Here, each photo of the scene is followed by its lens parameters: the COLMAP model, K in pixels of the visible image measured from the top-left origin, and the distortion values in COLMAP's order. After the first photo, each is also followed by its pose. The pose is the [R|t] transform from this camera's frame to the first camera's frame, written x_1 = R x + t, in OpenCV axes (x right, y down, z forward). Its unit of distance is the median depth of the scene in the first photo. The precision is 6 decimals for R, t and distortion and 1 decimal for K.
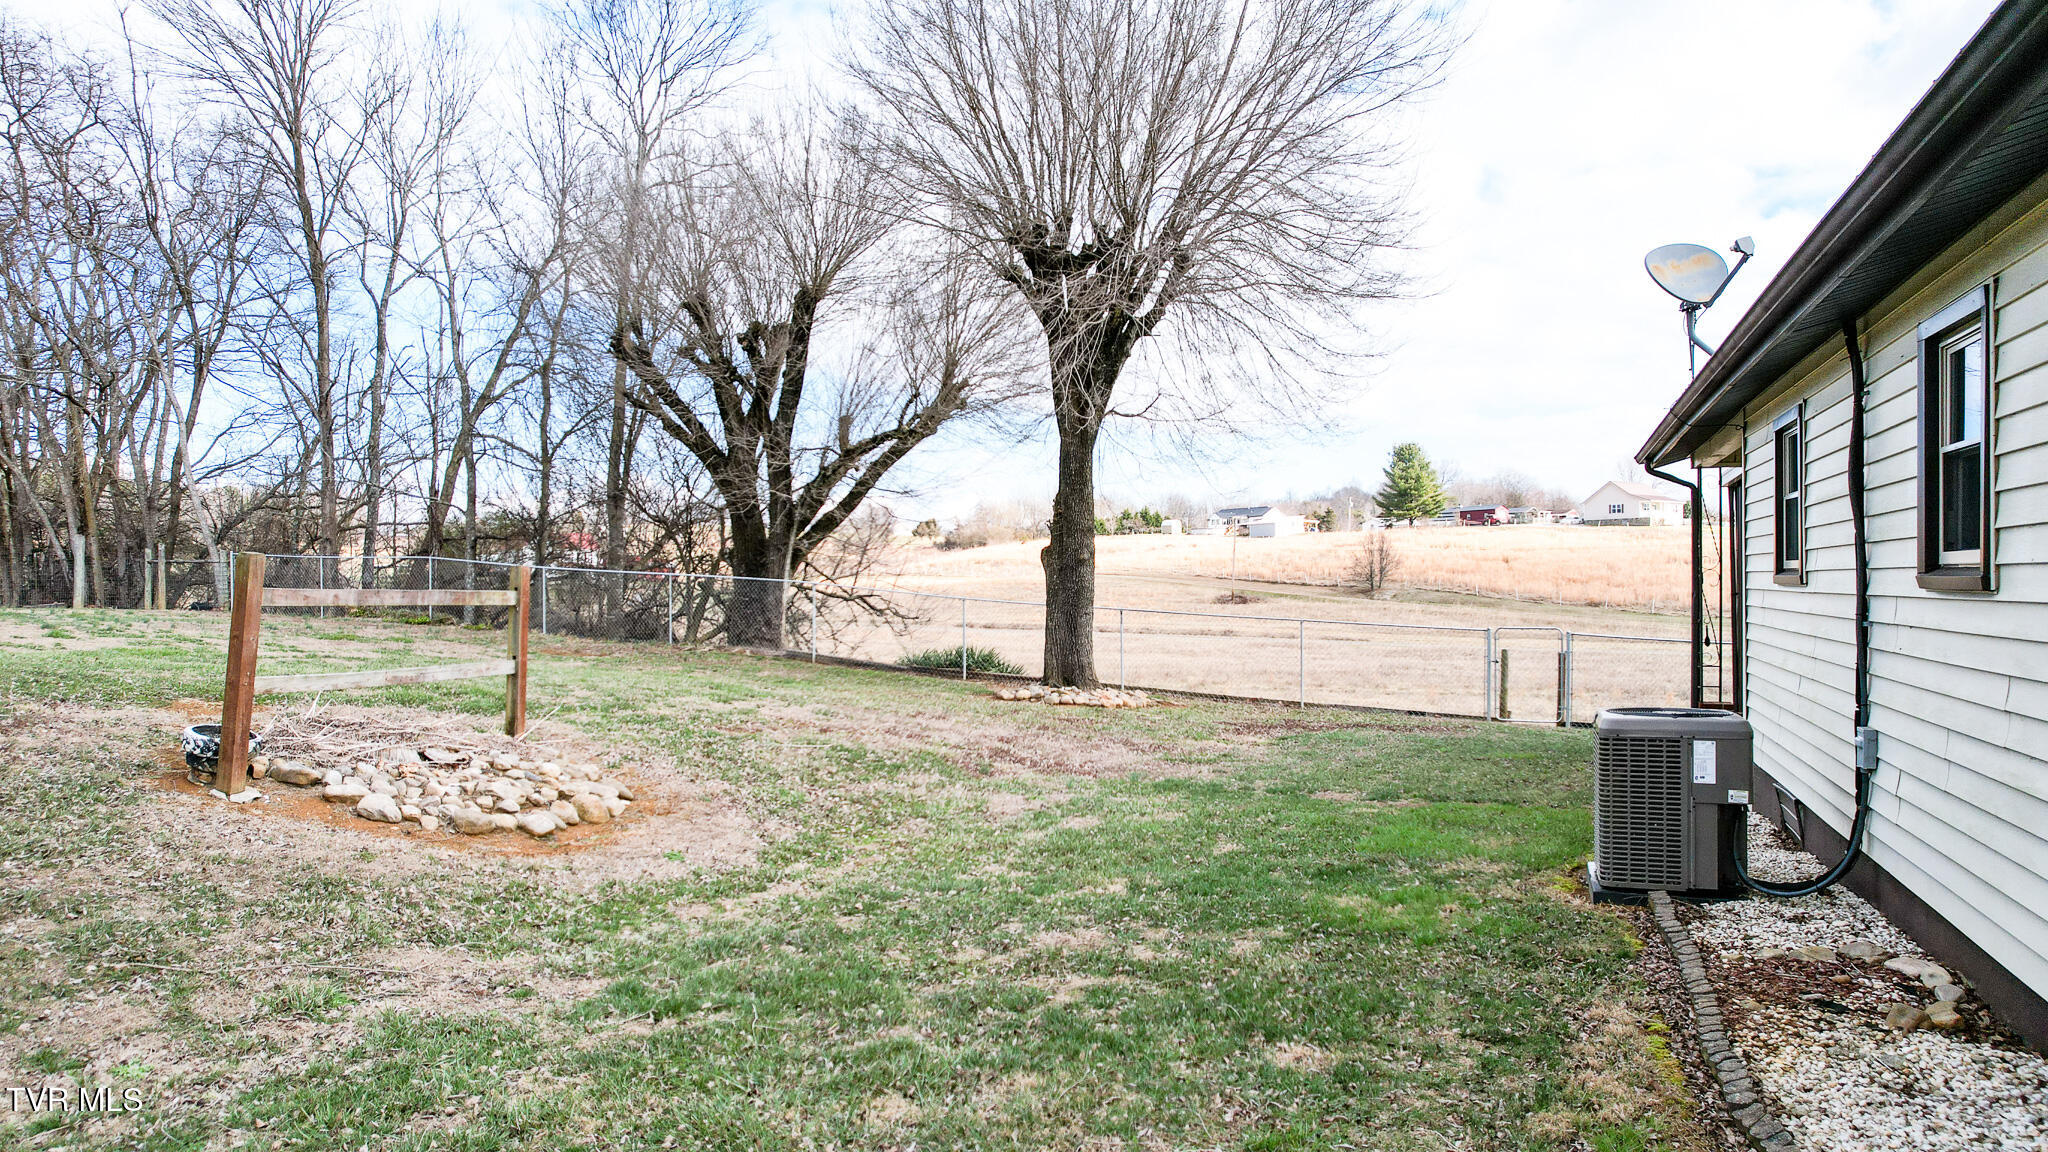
lens RADIAL K [[1308.9, 0, 1024.5], [0, 1308.9, 579.3], [0, 0, 1]] dist [-0.071512, 0.065254]
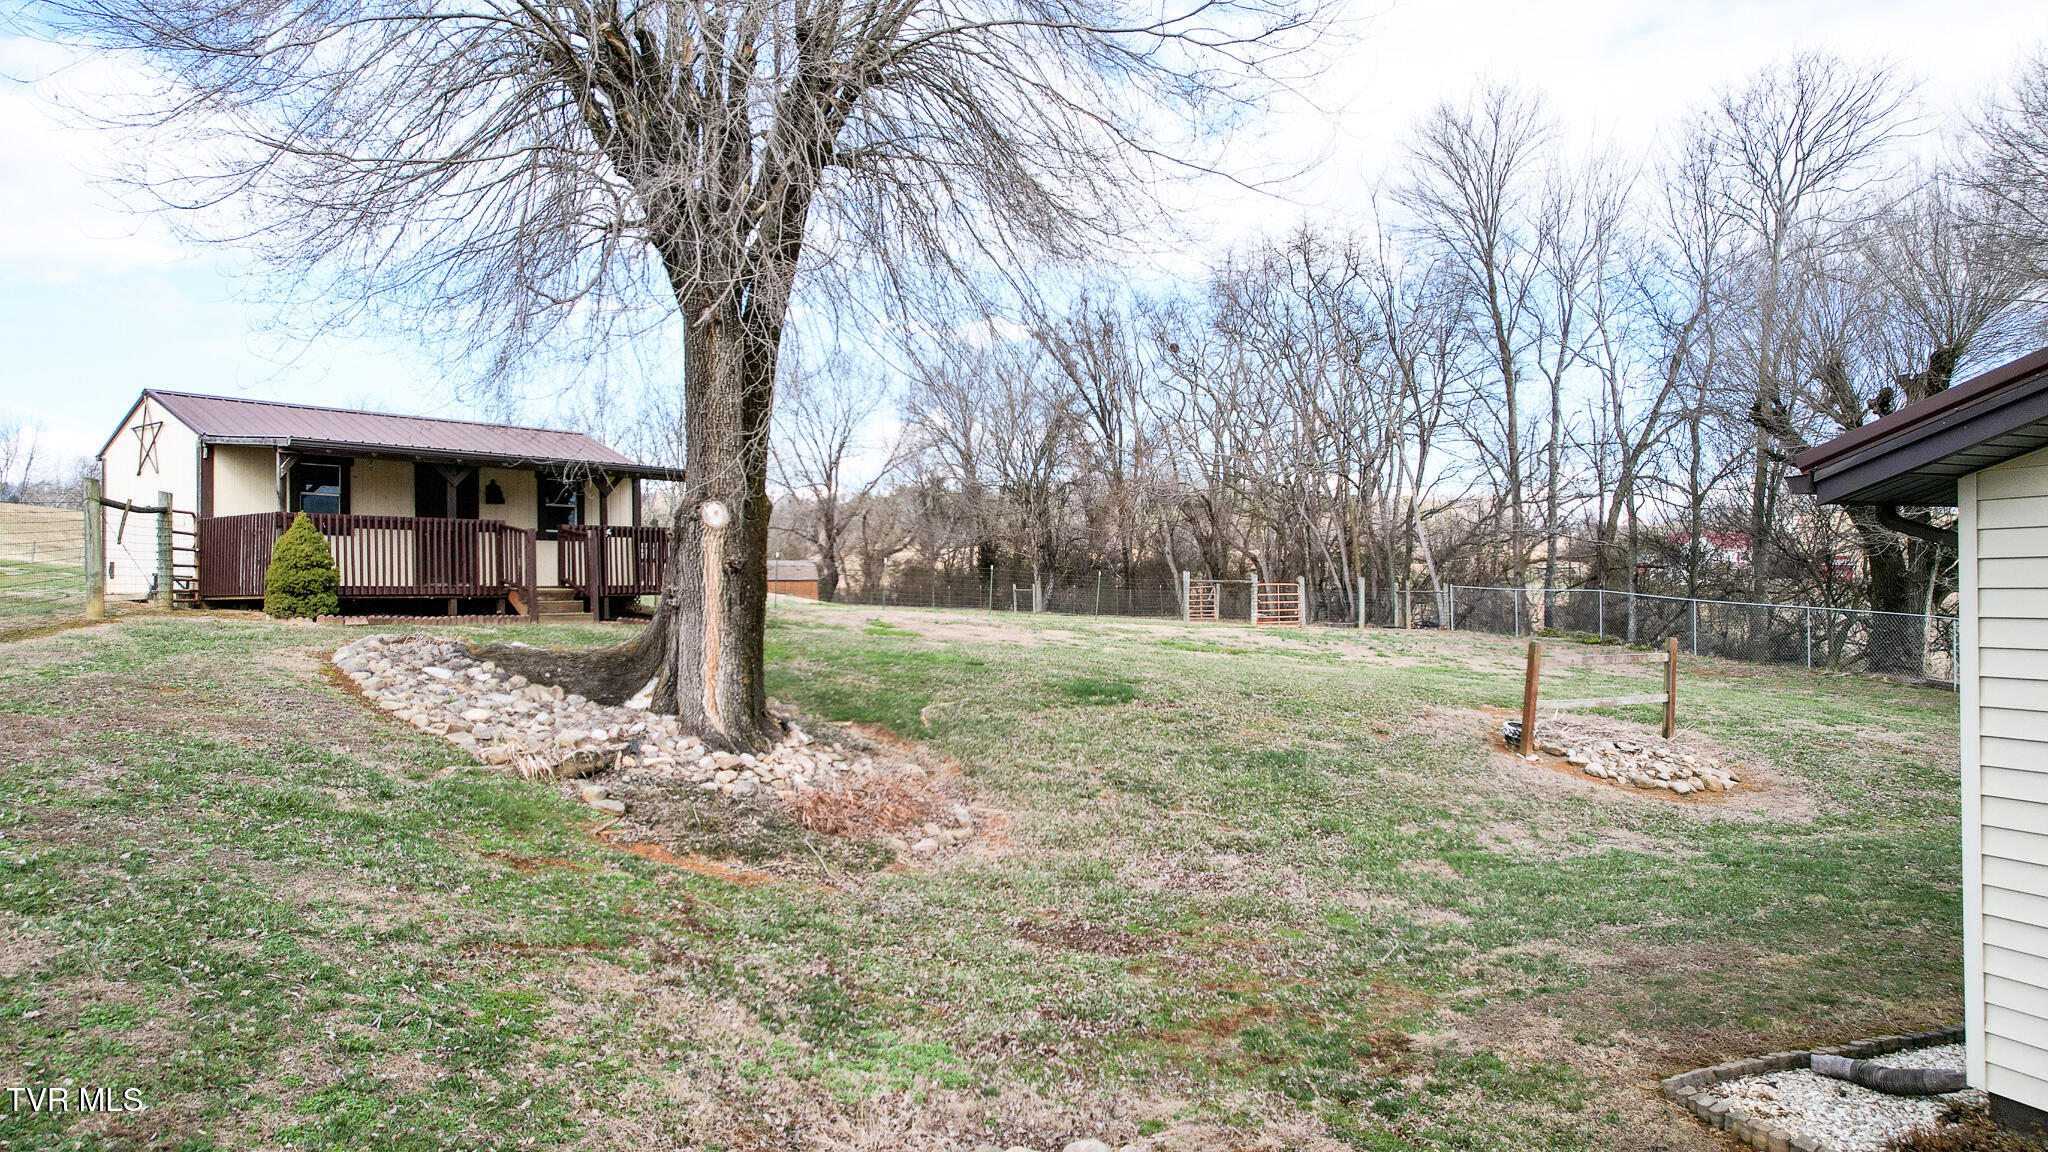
lens RADIAL K [[1308.9, 0, 1024.5], [0, 1308.9, 579.3], [0, 0, 1]] dist [-0.071512, 0.065254]
pose [[0.667716, -0.006922, -0.744384, 0.094372], [0.009895, 0.999951, -0.000422, -0.029633], [0.744350, -0.007084, 0.667752, -0.234740]]
